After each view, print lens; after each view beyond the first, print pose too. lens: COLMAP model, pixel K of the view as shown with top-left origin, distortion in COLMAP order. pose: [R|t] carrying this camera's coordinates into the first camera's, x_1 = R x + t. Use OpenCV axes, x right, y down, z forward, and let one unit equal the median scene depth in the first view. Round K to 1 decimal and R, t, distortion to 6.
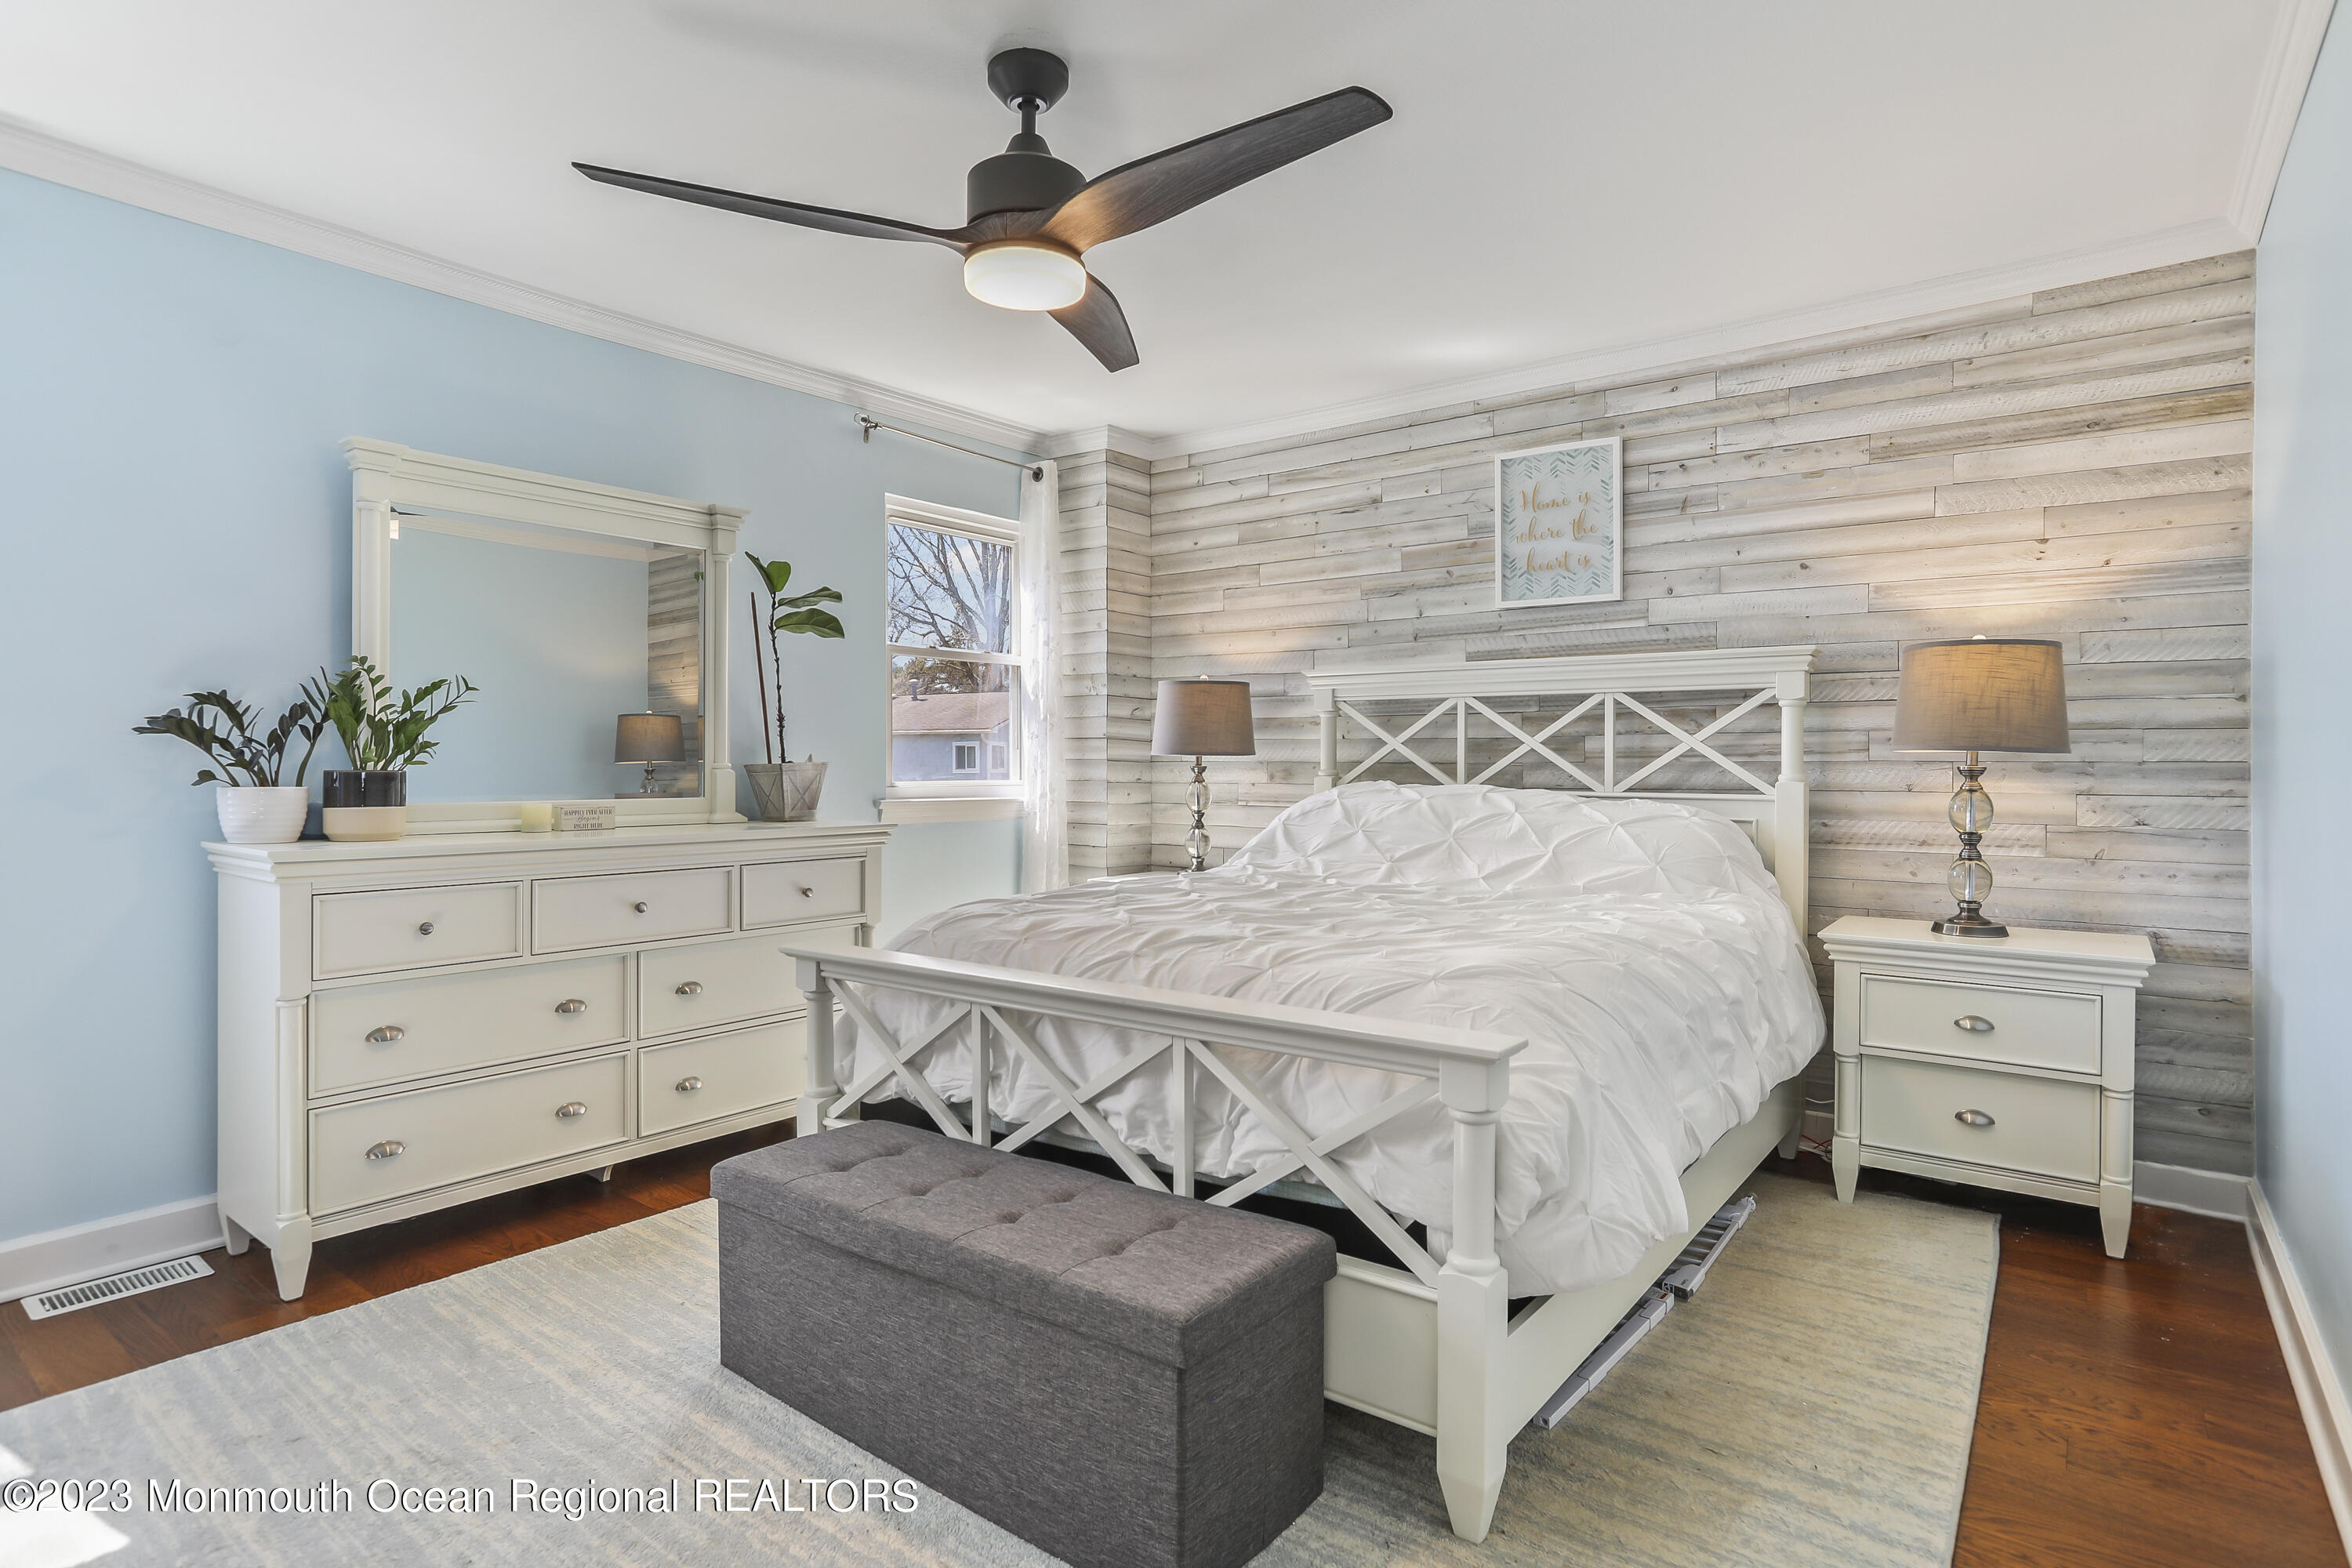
lens RADIAL K [[1222.7, 0, 1176.1], [0, 1222.7, 774.1], [0, 0, 1]] dist [-0.054761, 0.040256]
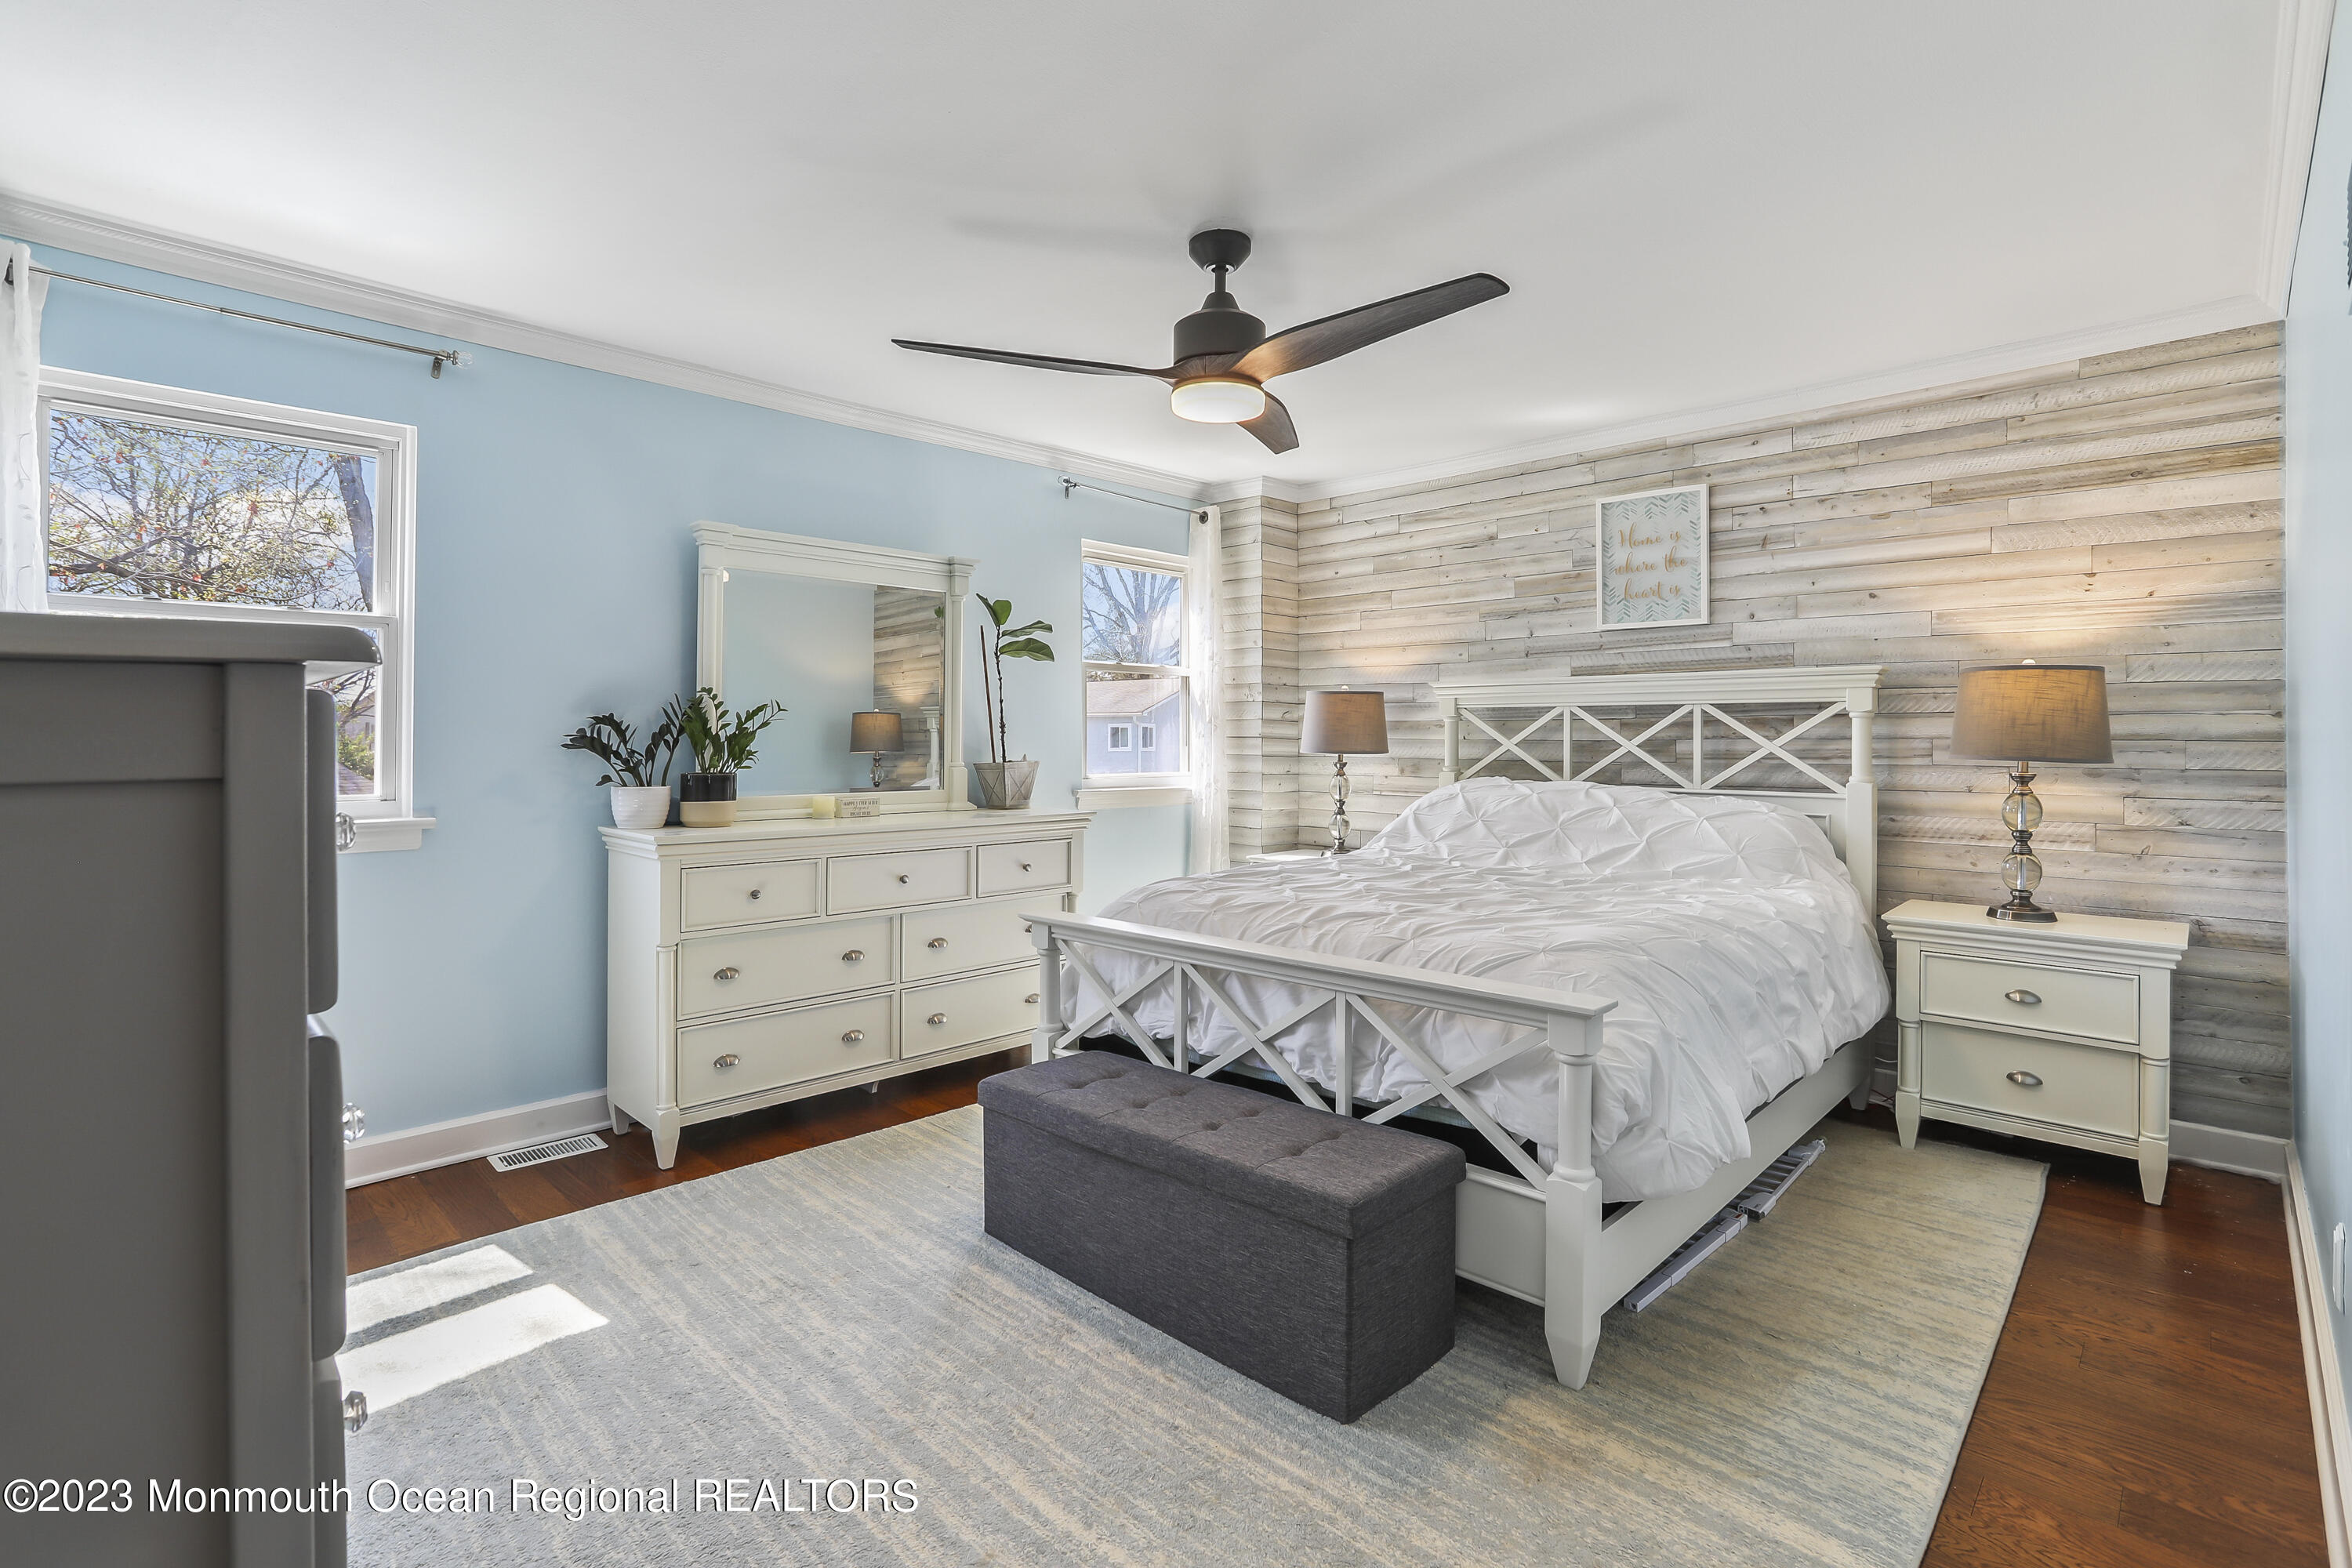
lens RADIAL K [[1094.6, 0, 1174.8], [0, 1094.6, 741.1], [0, 0, 1]] dist [-0.048103, 0.023746]
pose [[0.993040, 0.000323, -0.117774, -0.024634], [-0.001346, 0.999962, -0.008601, -0.027360], [0.117767, 0.008700, 0.993003, -0.117020]]
